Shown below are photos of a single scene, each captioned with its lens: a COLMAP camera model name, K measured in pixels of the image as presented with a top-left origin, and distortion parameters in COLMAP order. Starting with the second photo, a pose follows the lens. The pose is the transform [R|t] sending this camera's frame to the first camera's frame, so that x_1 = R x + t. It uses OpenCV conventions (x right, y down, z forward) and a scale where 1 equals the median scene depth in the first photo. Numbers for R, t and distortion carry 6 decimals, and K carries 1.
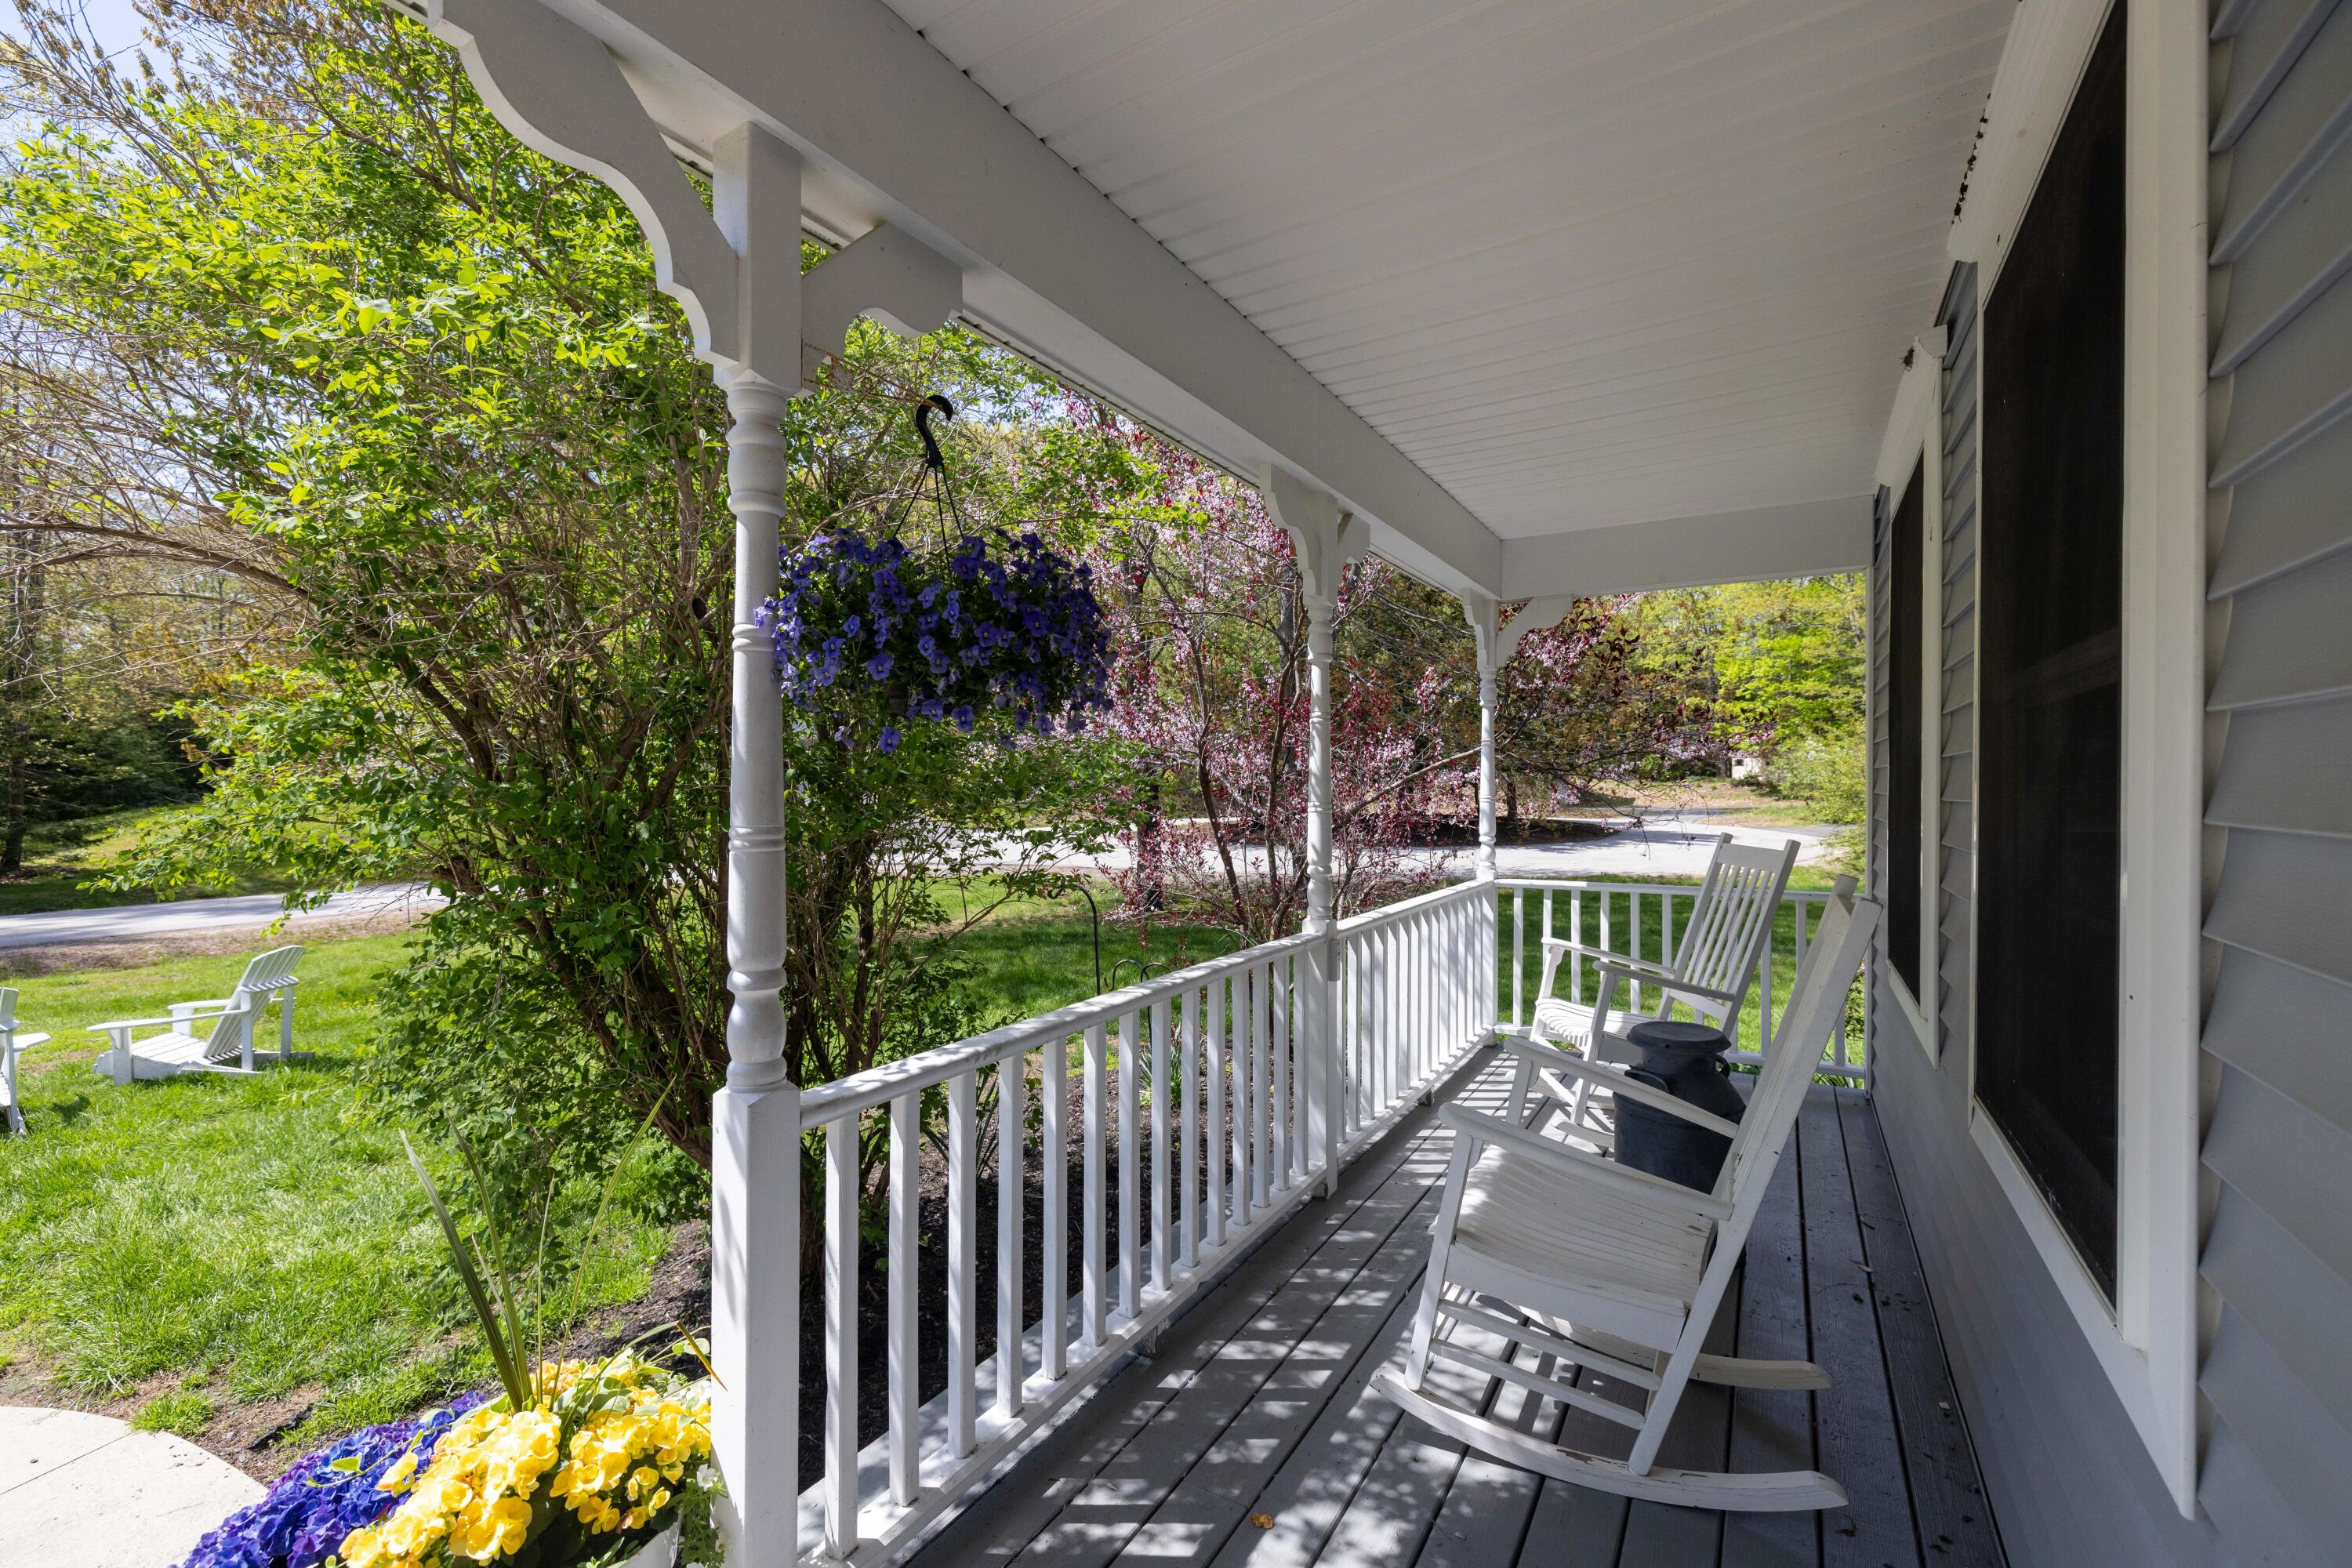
lens RADIAL K [[973.7, 0, 1175.6], [0, 973.7, 788.2], [0, 0, 1]] dist [-0.002303, 0.001526]
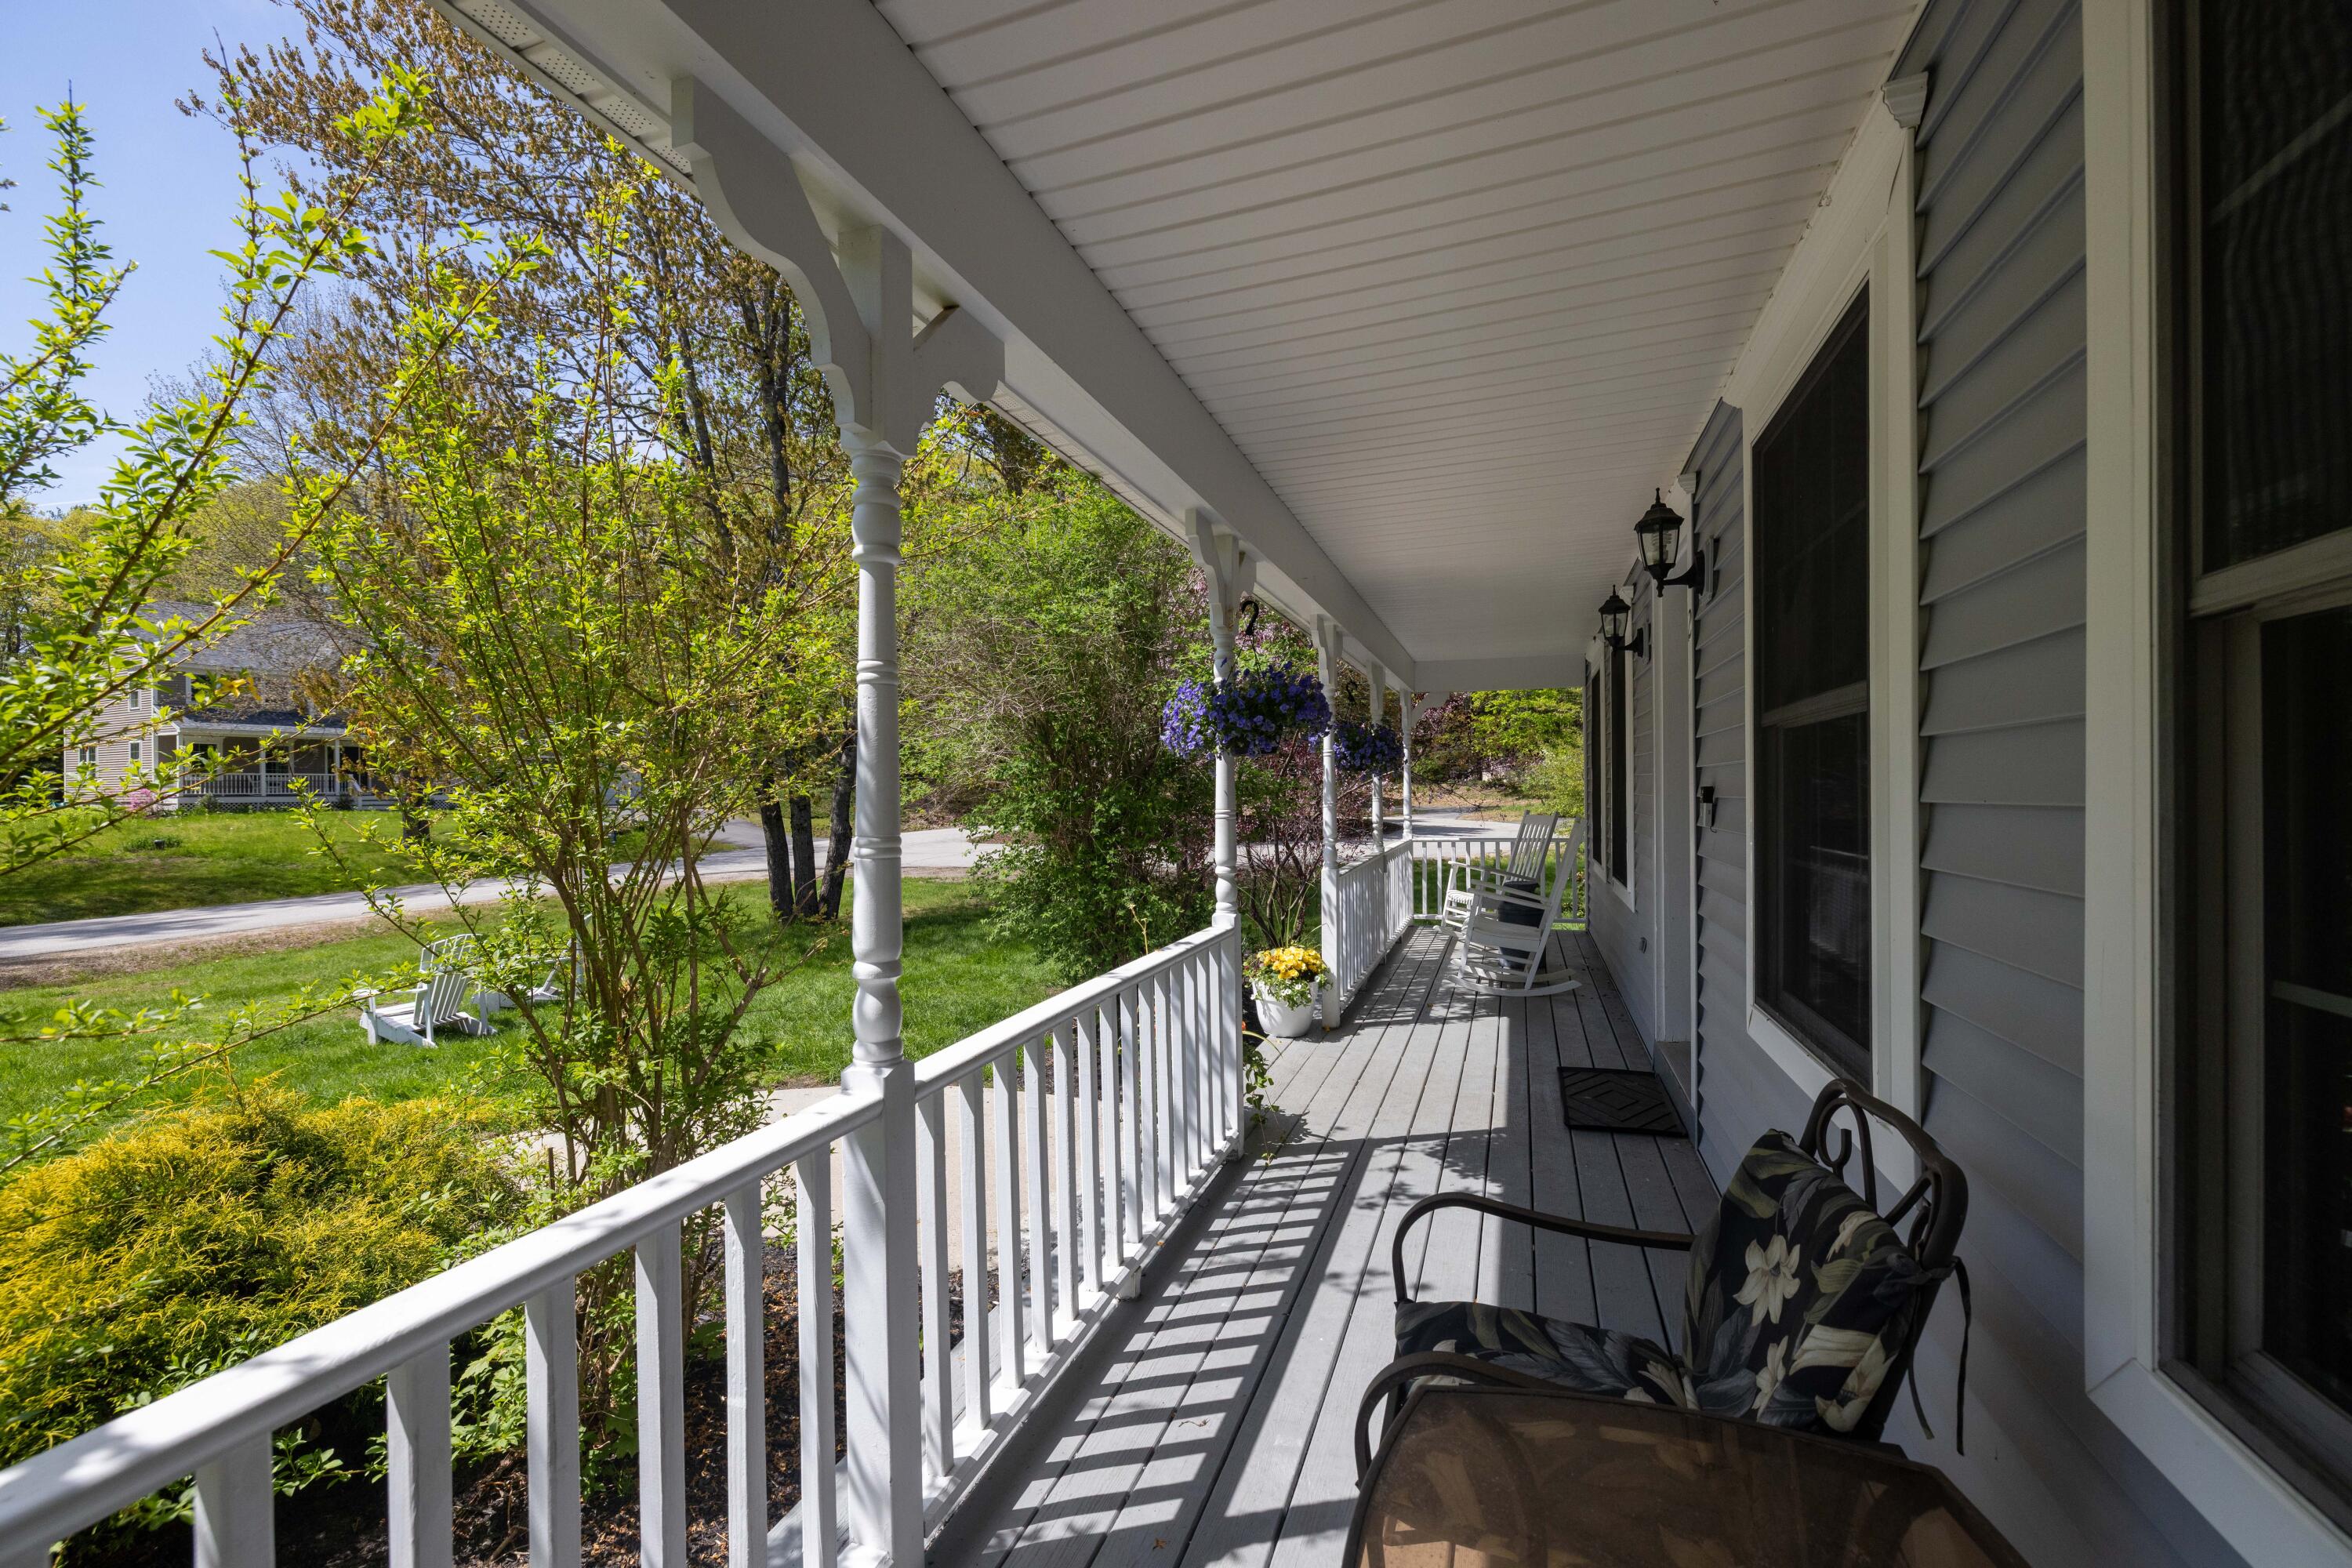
lens RADIAL K [[973.7, 0, 1169.0], [0, 973.7, 788.2], [0, 0, 1]] dist [-0.002303, 0.001526]
pose [[0.977316, -0.010728, 0.211514, -0.750612], [0.012087, 0.999914, -0.005135, -0.001533], [-0.211441, 0.007575, 0.977361, -1.063093]]
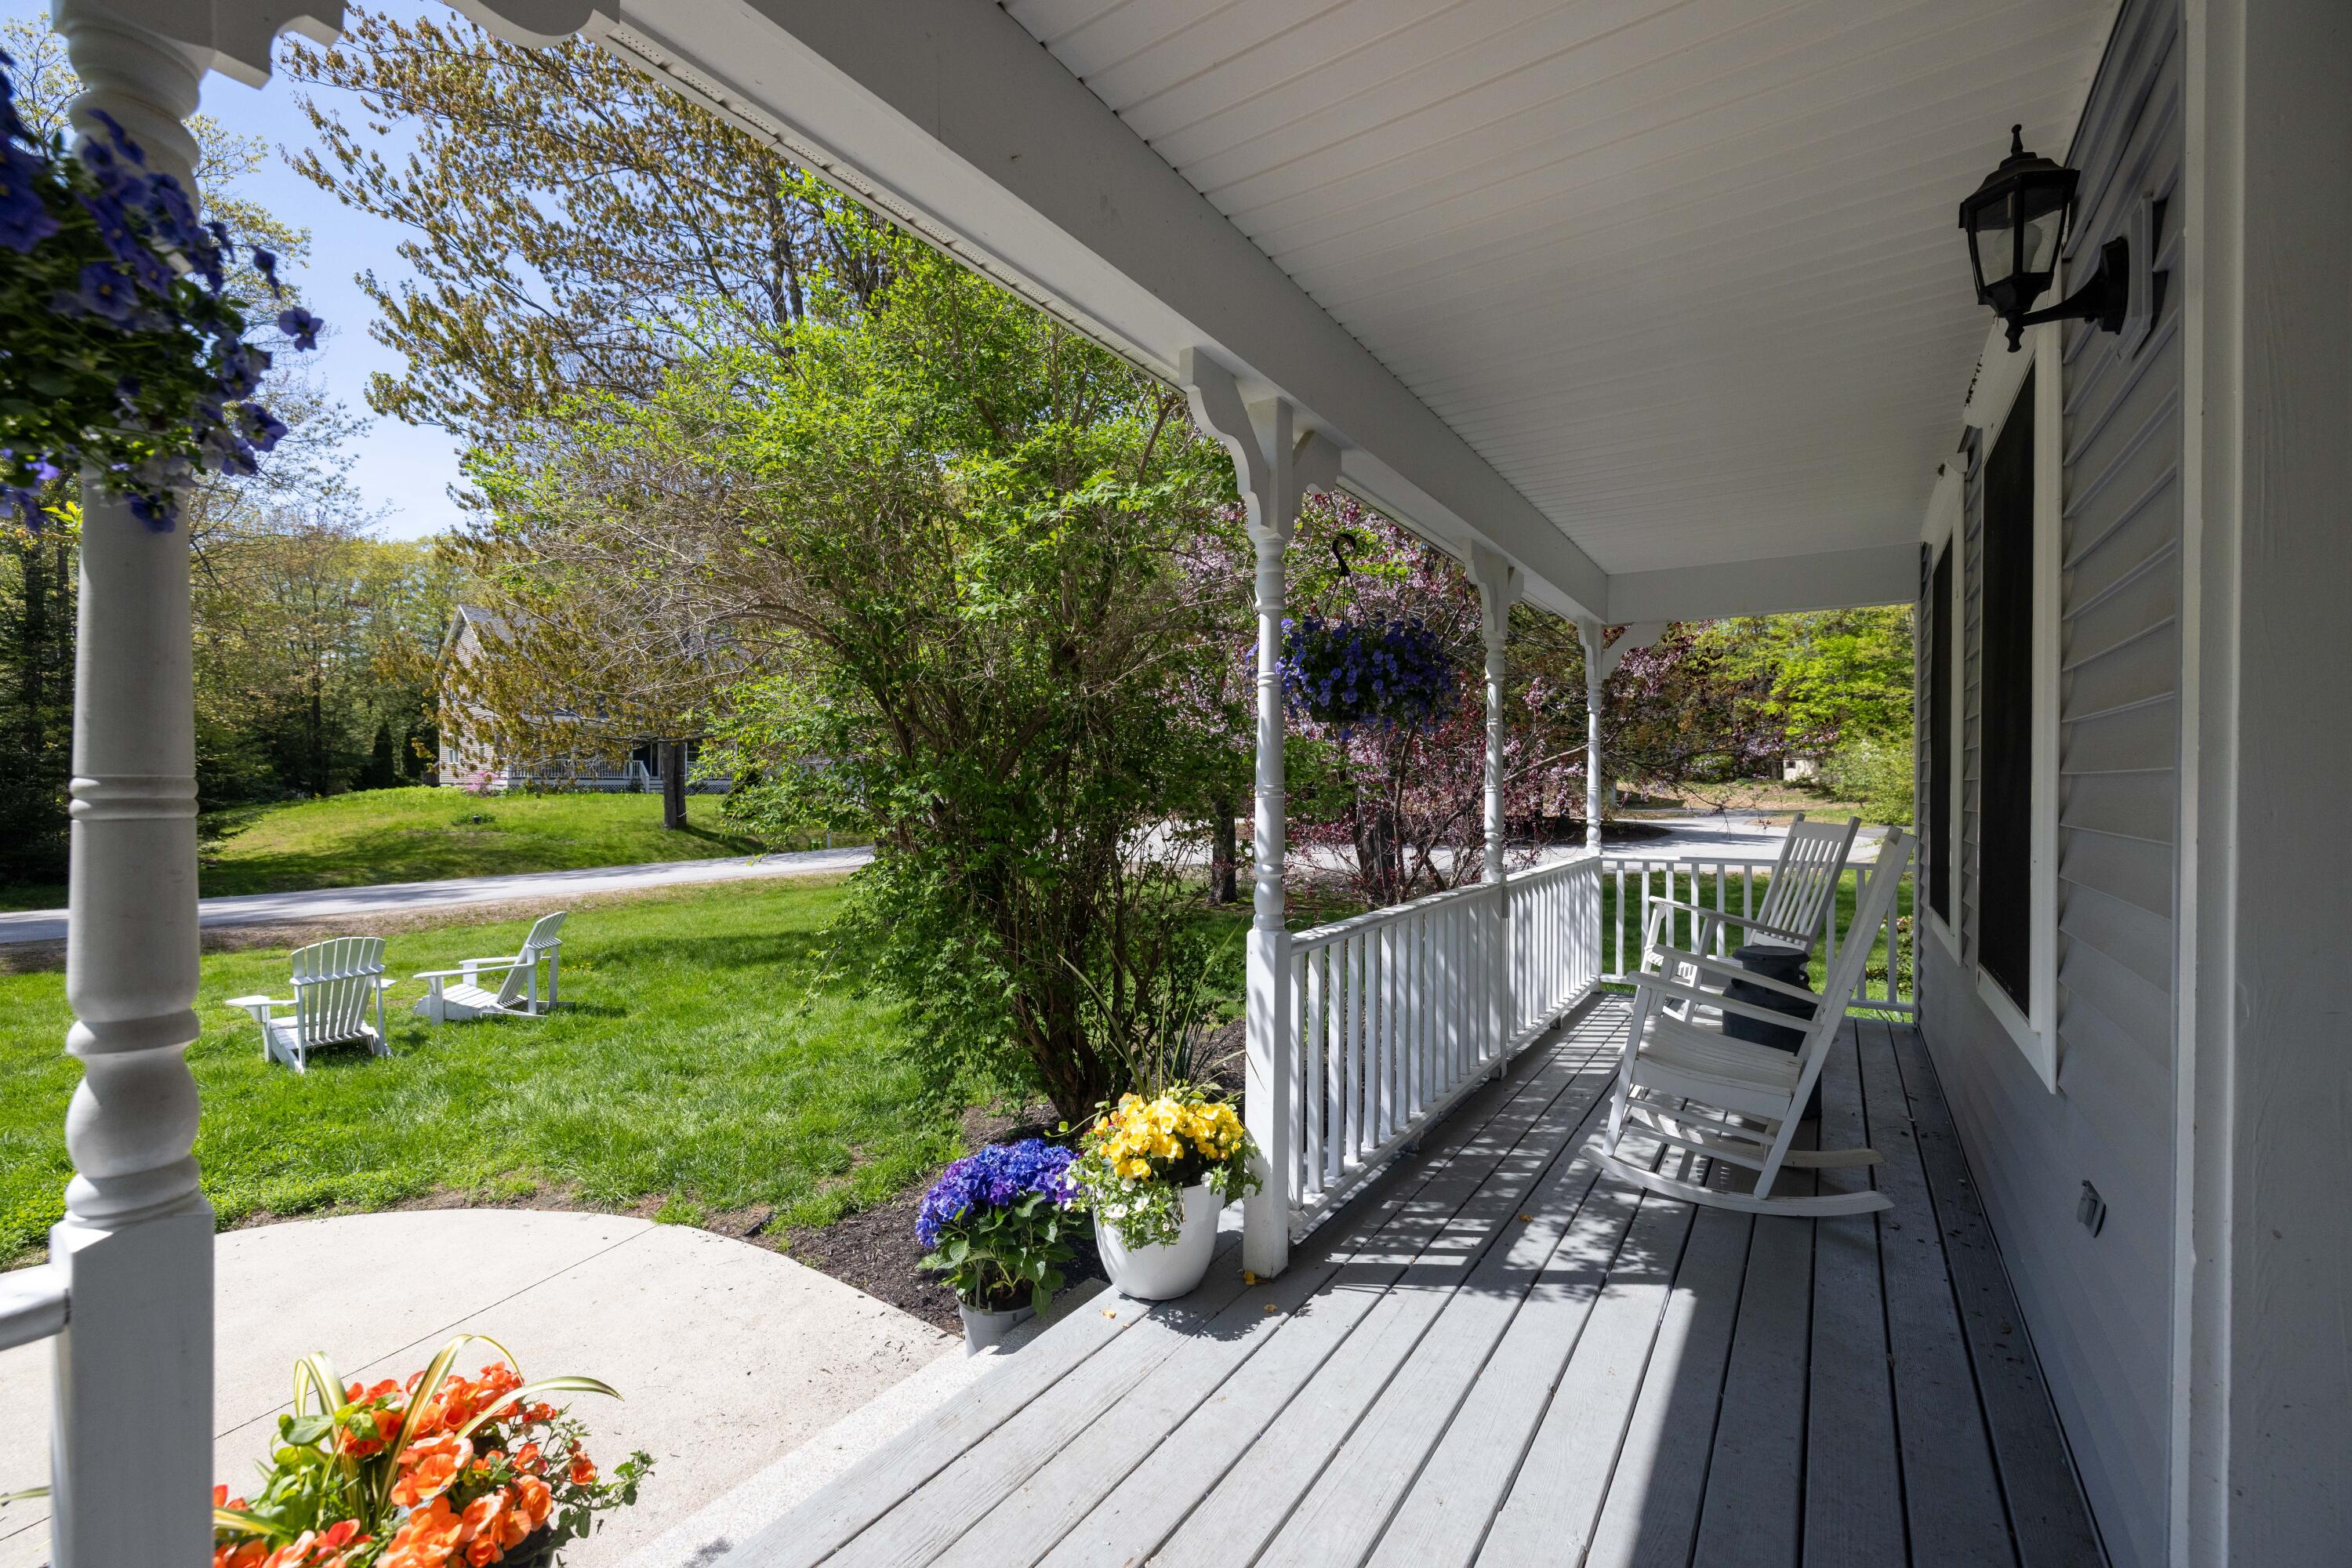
lens RADIAL K [[973.7, 0, 1174.1], [0, 973.7, 785.4], [0, 0, 1]] dist [-0.002303, 0.001526]
pose [[0.999231, 0.002220, -0.039152, -0.214332], [-0.002389, 0.999988, -0.004265, 0.019230], [0.039142, 0.004356, 0.999224, -0.320251]]
